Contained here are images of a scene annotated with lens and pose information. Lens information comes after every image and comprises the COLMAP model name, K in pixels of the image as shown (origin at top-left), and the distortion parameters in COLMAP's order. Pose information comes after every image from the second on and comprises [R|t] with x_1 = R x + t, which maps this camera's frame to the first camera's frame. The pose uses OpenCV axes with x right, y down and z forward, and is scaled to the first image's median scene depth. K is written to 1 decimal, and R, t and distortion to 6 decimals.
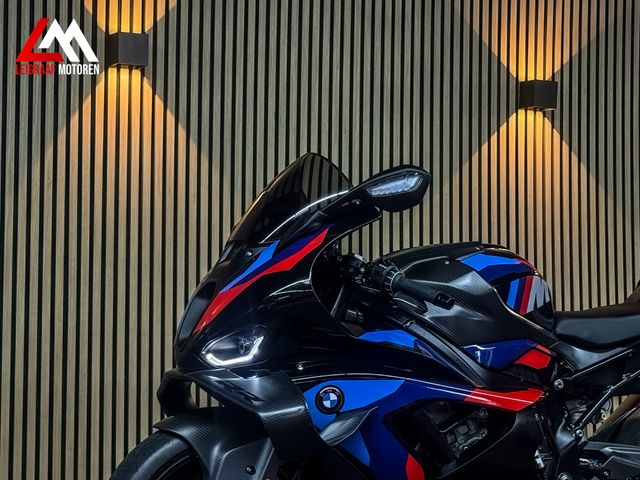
lens RADIAL K [[1376.6, 0, 314.3], [0, 1376.6, 232.0], [0, 0, 1]] dist [0.137959, 0.000000]
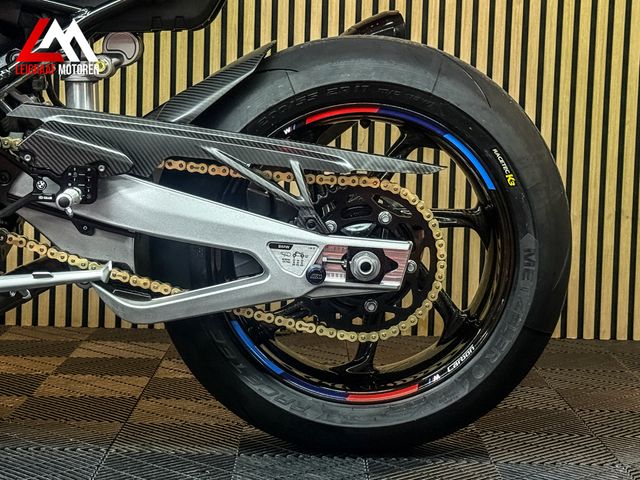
lens RADIAL K [[1376.6, 0, 317.8], [0, 1376.6, 240.8], [0, 0, 1]] dist [0.137959, 0.000000]
pose [[0.900468, 0.071621, -0.428985, 0.438790], [0.012280, 0.981768, 0.189687, 0.077936], [0.434749, -0.176075, 0.883171, 0.421238]]
